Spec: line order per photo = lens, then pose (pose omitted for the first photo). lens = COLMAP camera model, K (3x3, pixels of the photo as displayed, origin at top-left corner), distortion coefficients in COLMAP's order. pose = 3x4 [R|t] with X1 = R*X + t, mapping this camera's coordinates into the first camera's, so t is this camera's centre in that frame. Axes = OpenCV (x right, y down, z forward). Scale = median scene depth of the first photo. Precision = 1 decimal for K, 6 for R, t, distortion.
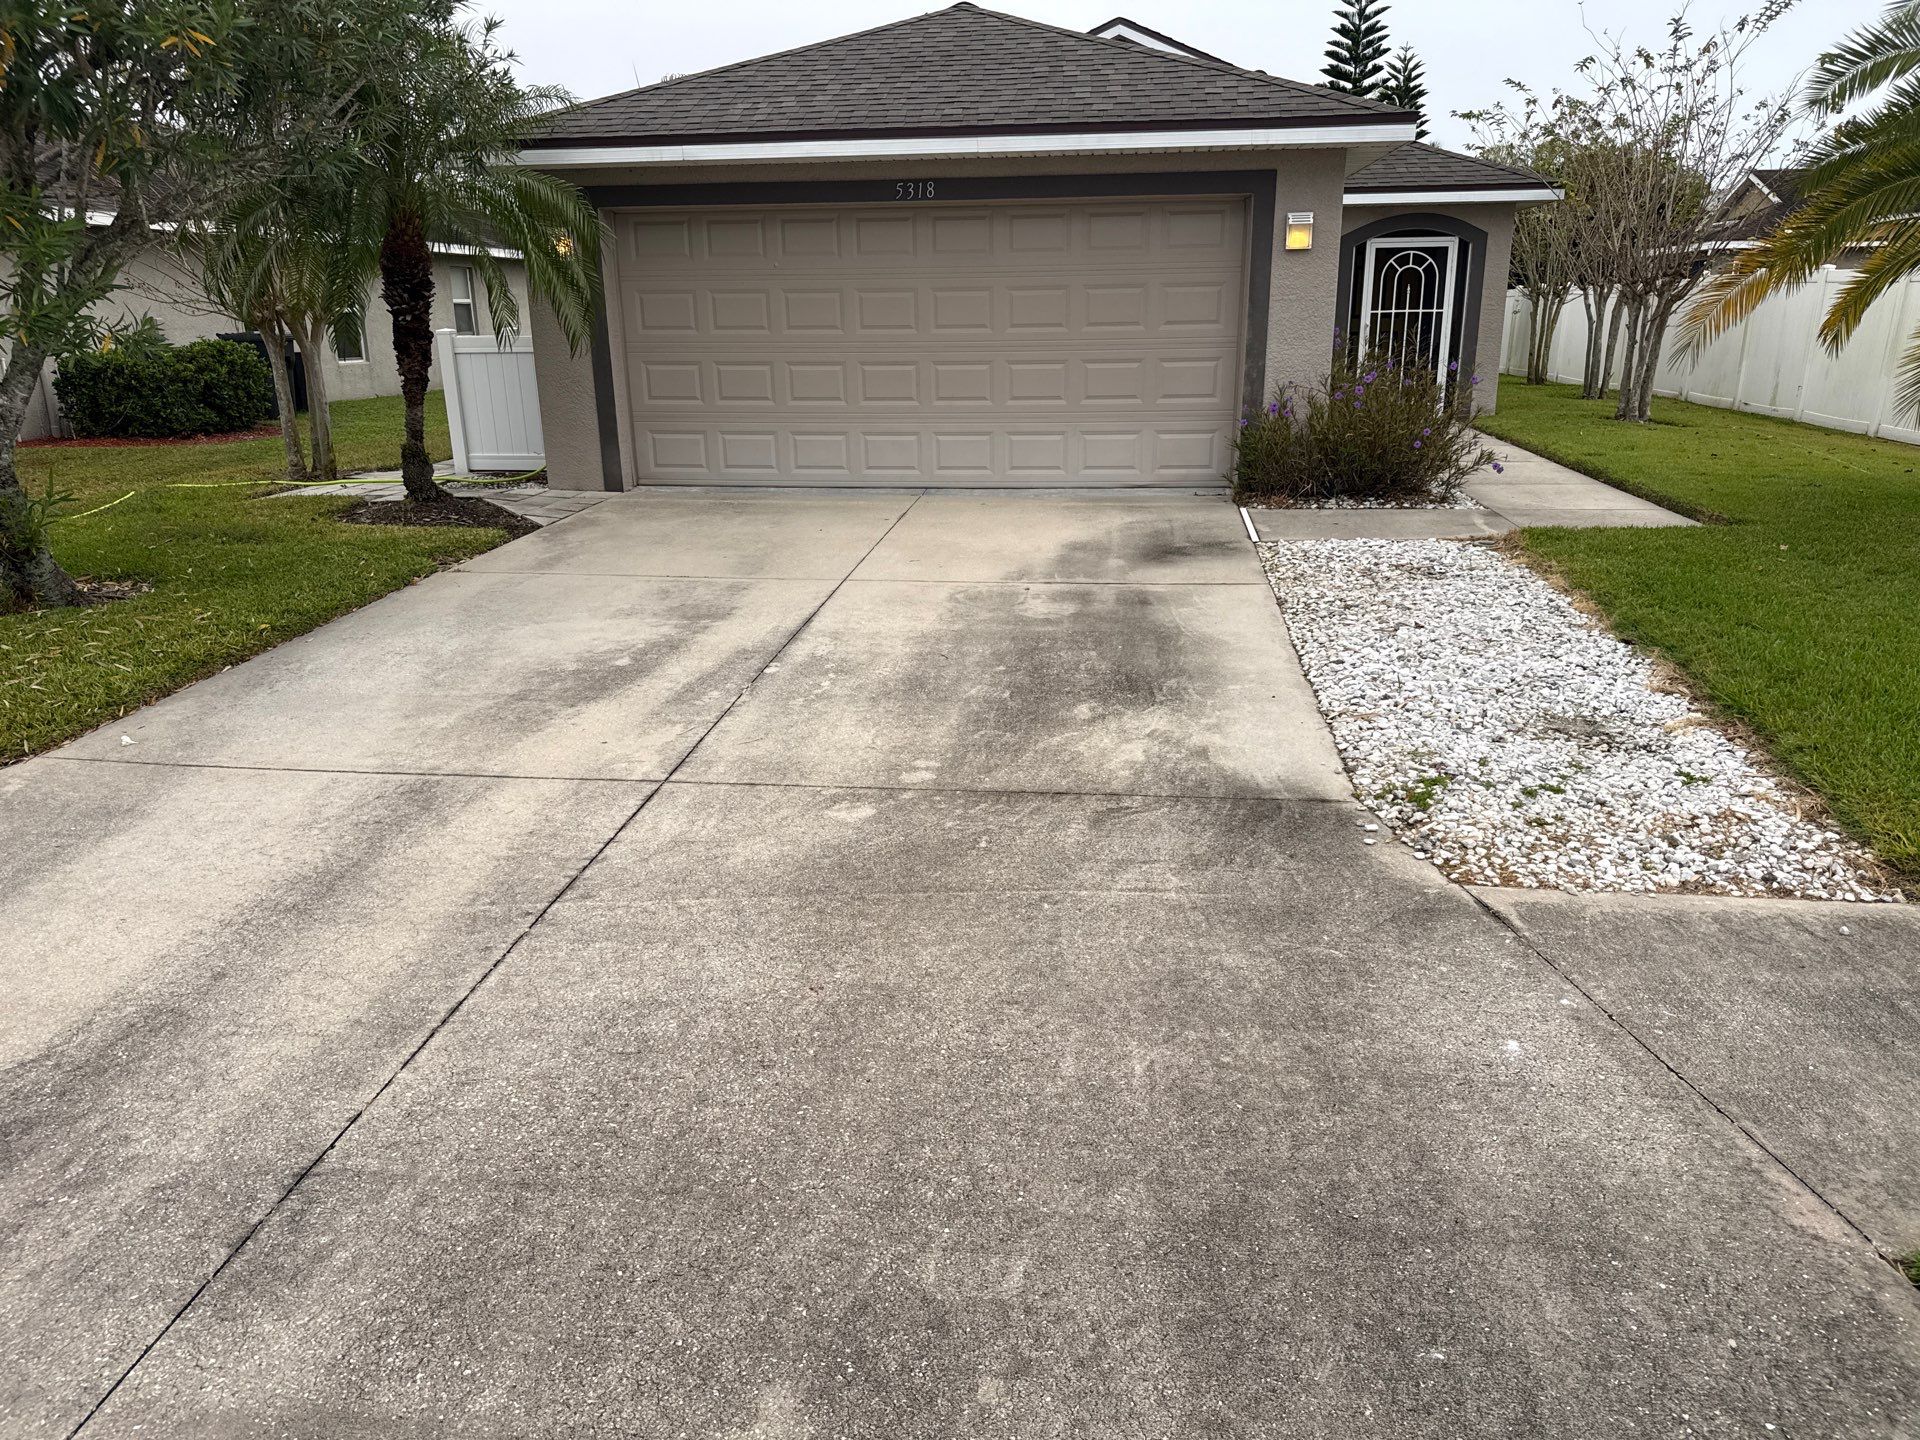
lens RADIAL K [[1359.0, 0, 949.9], [0, 1359.0, 725.6], [0, 0, 1]] dist [0.034813, -0.046753]
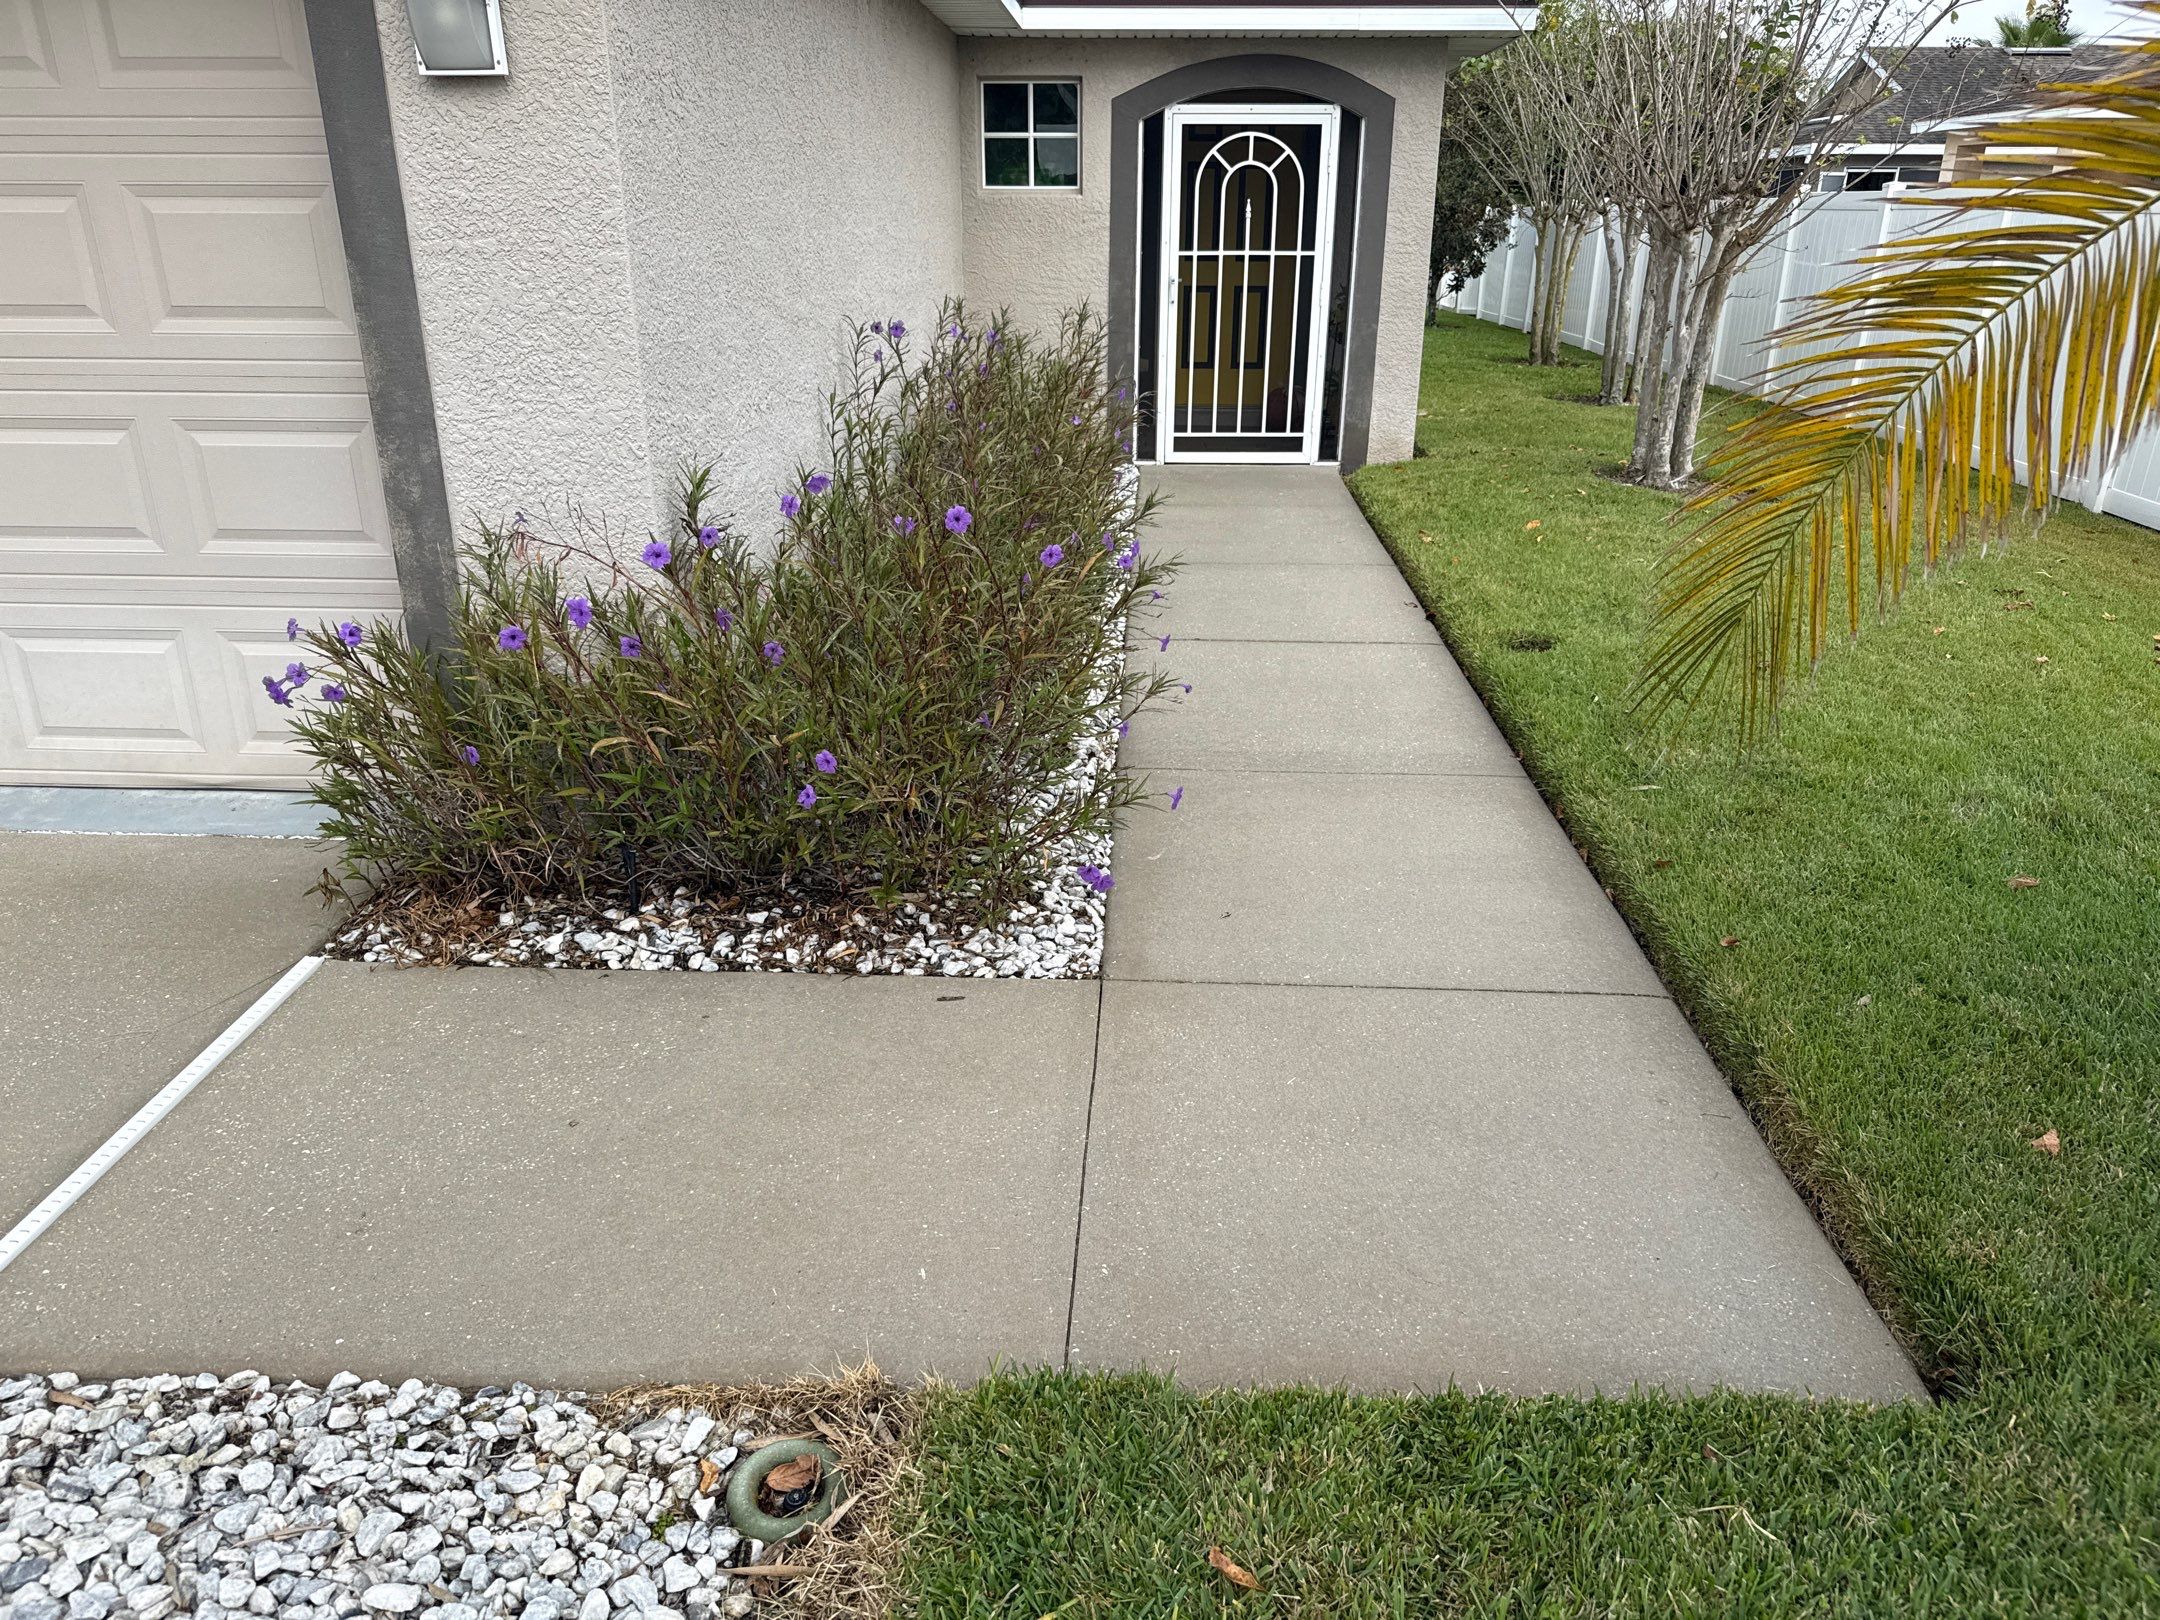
lens RADIAL K [[1528.9, 0, 1089.0], [0, 1528.9, 808.0], [0, 0, 1]] dist [0.034813, -0.046753]
pose [[0.996635, -0.008662, 0.081509, 0.345358], [0.002621, 0.997260, 0.073936, -0.209283], [-0.081926, -0.073474, 0.993926, 0.630160]]
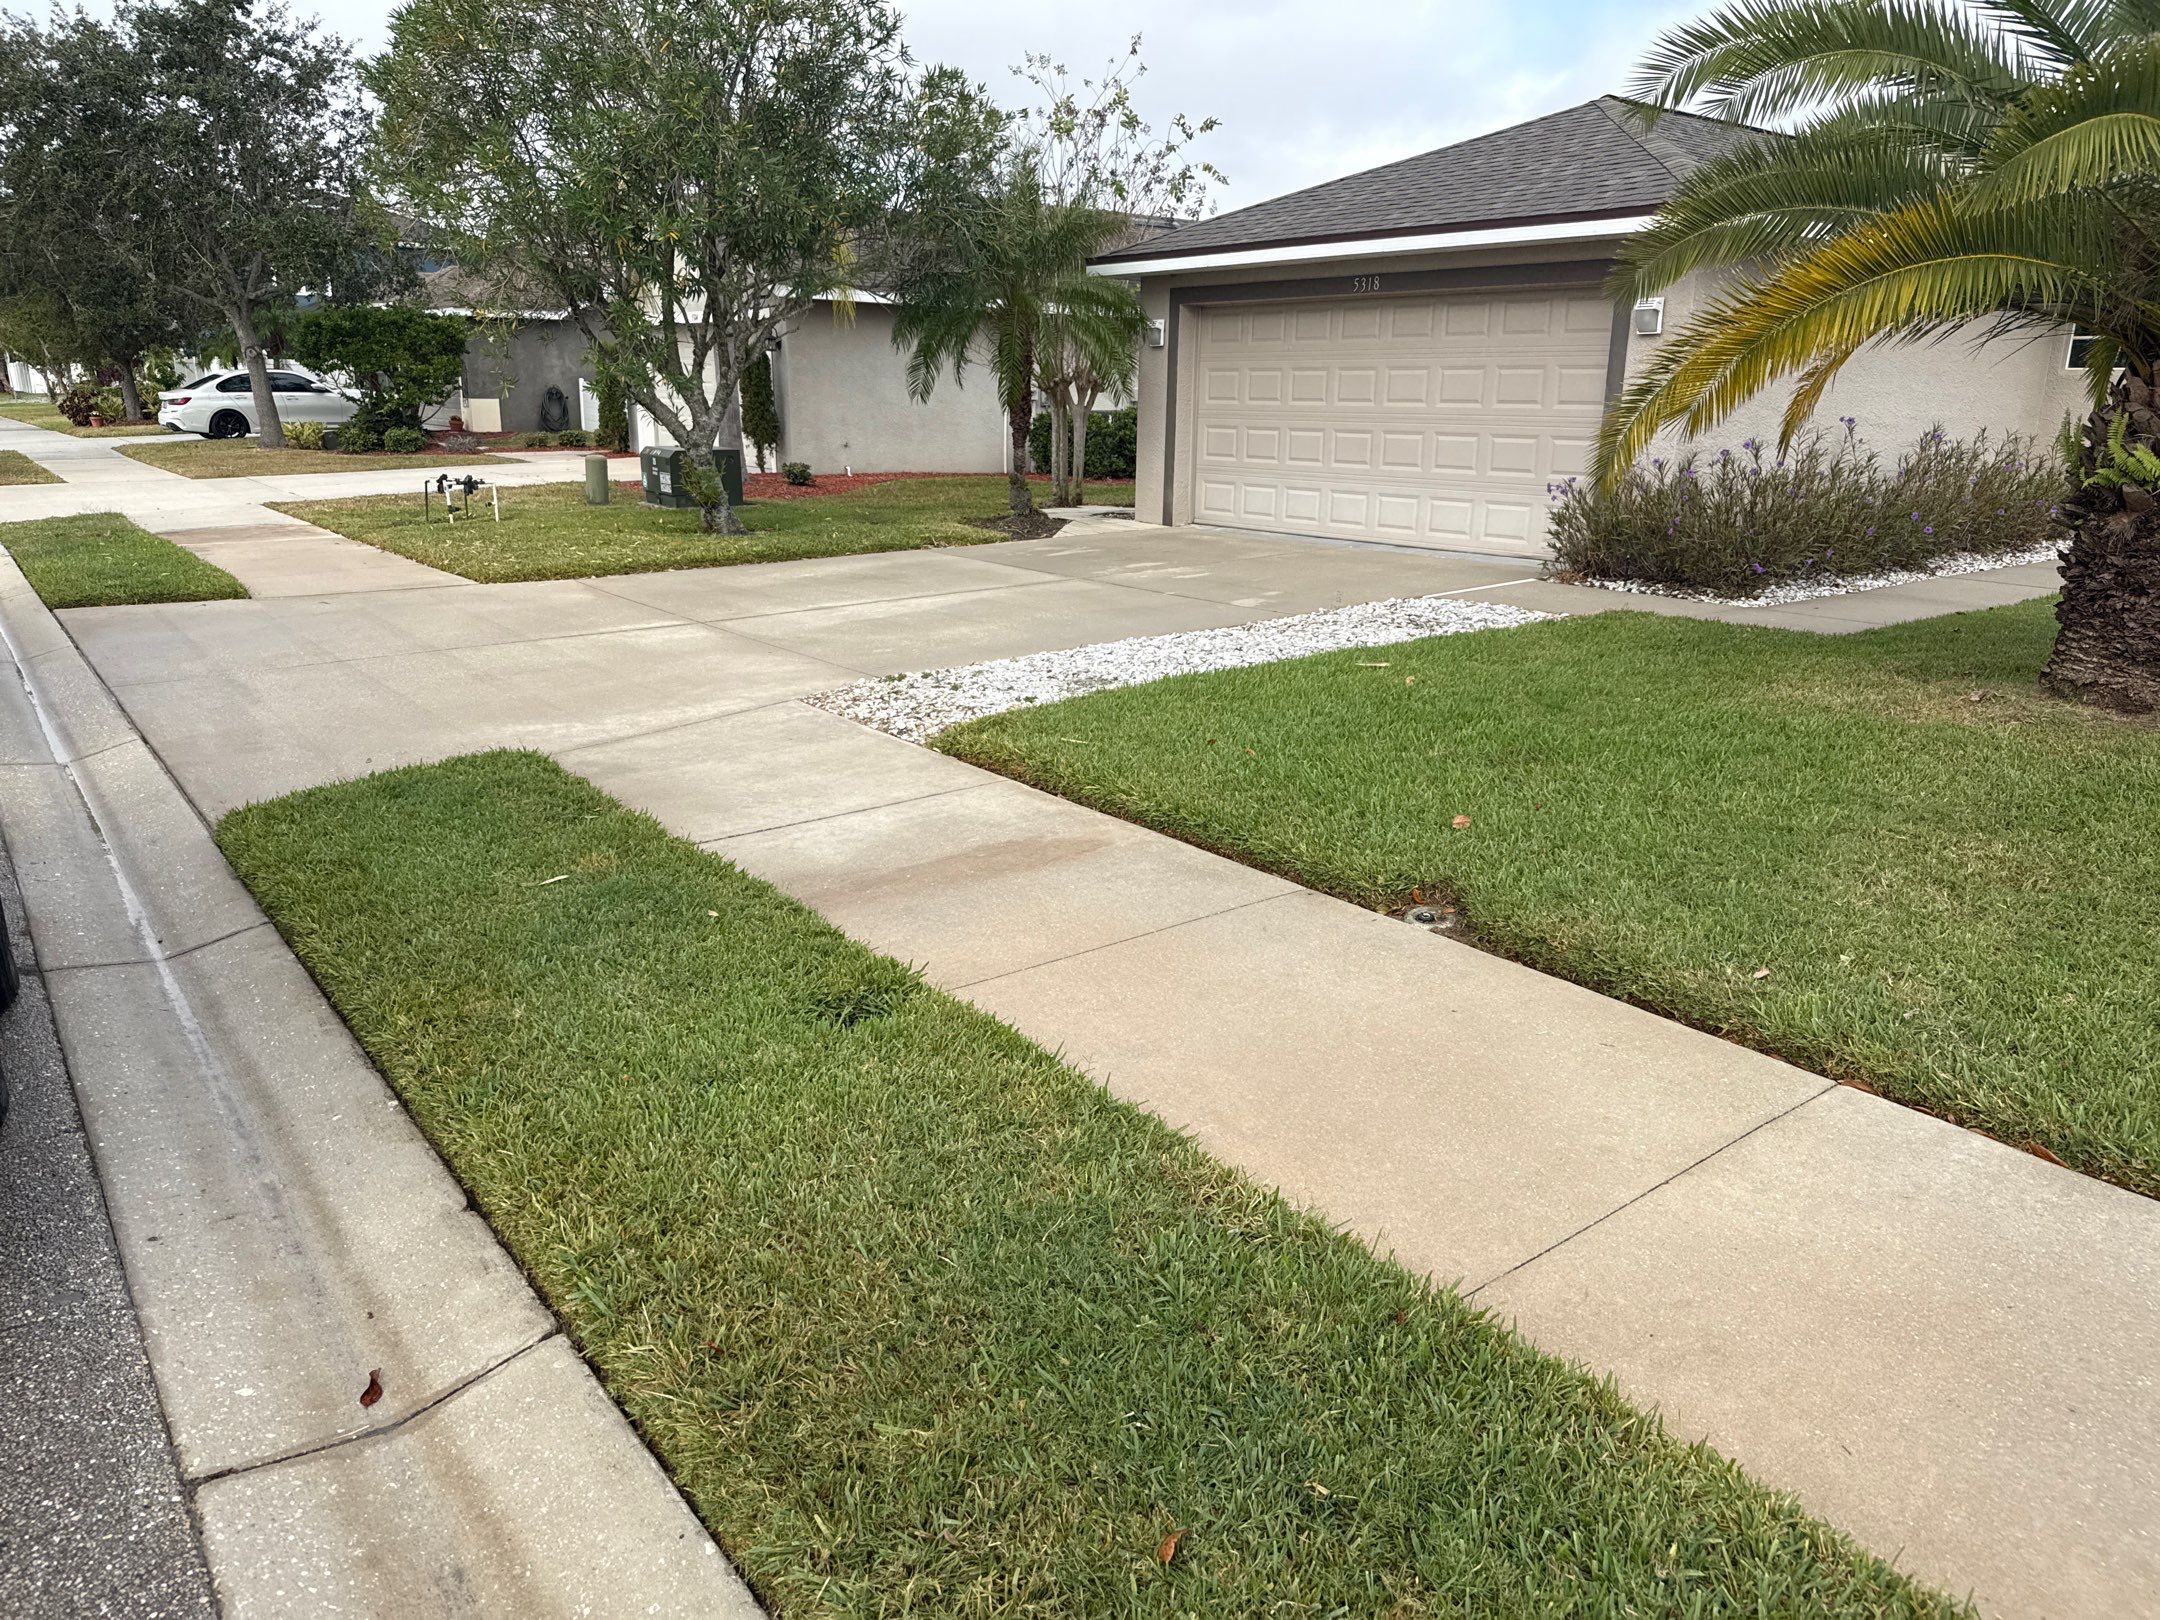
lens RADIAL K [[1528.9, 0, 1073.7], [0, 1528.9, 802.5], [0, 0, 1]] dist [0.034813, -0.046753]
pose [[0.721202, 0.196879, -0.664159, 0.748985], [-0.215844, 0.974900, 0.054611, 0.021035], [0.658240, 0.103969, 0.745594, -0.094345]]
